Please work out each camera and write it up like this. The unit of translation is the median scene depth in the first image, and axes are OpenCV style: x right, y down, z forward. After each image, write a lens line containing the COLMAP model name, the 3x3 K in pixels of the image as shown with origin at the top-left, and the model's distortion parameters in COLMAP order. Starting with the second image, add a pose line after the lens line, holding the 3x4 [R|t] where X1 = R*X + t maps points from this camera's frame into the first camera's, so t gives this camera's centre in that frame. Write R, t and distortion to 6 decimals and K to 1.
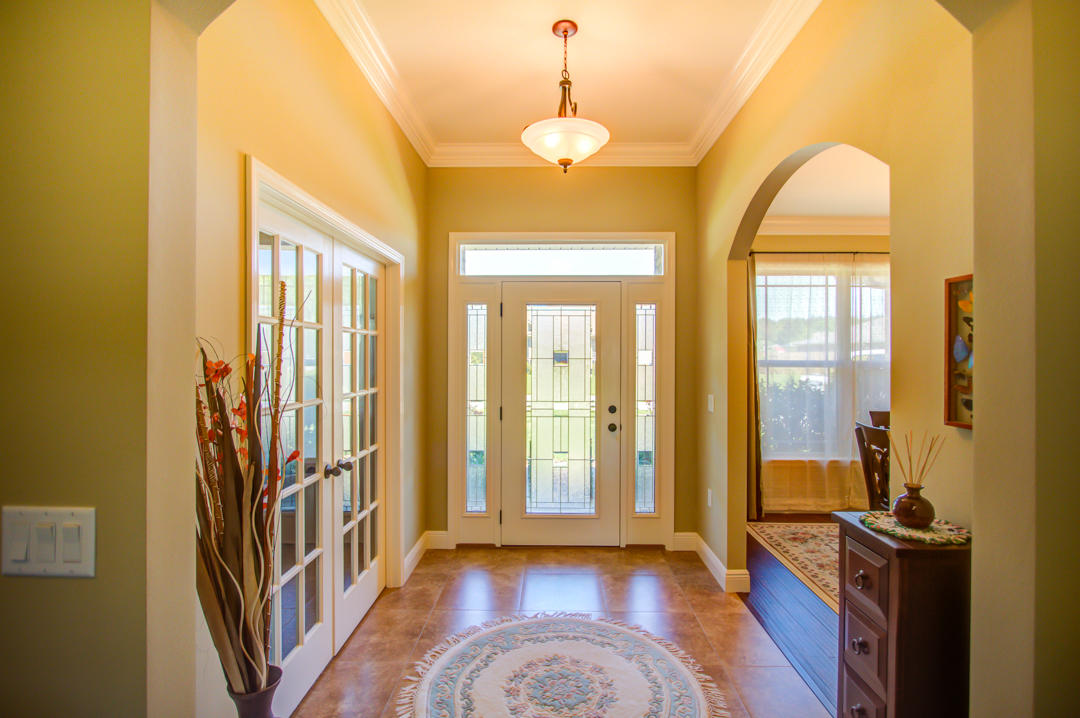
lens RADIAL K [[507.7, 0, 546.2], [0, 507.7, 359.7], [0, 0, 1]] dist [-0.012008, 0.001418]
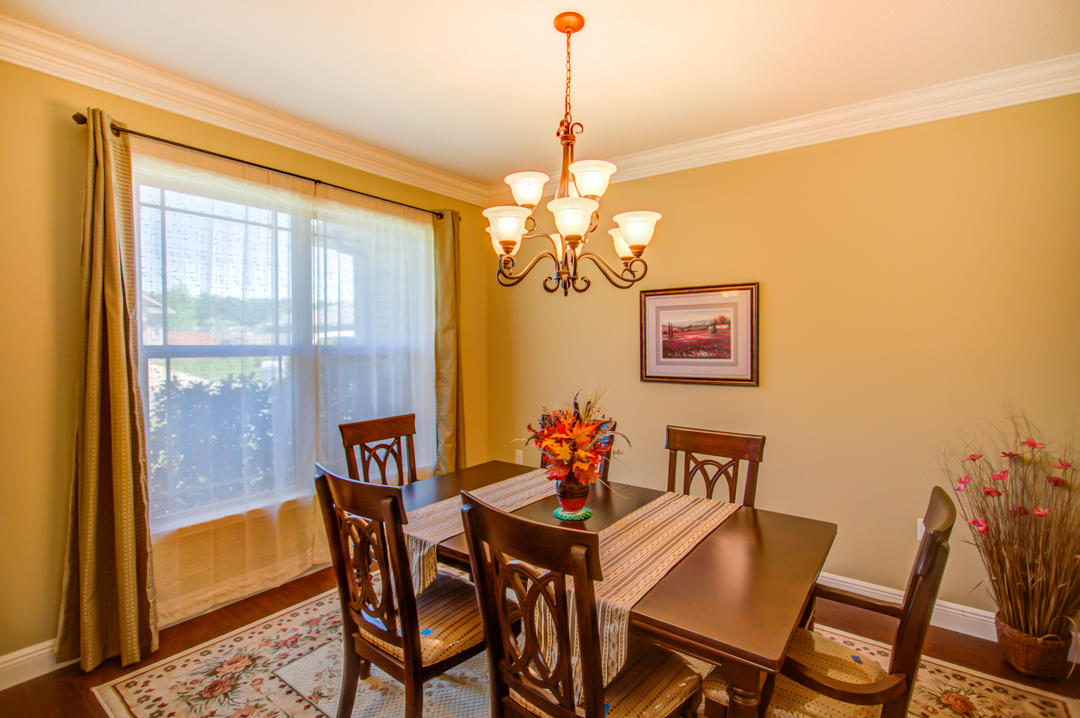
lens RADIAL K [[507.7, 0, 543.6], [0, 507.7, 354.9], [0, 0, 1]] dist [-0.012008, 0.001418]
pose [[0.574316, -0.017582, 0.818445, 0.231562], [0.001438, 0.999789, 0.020469, 0.000469], [-0.818632, -0.010579, 0.574221, 0.366897]]
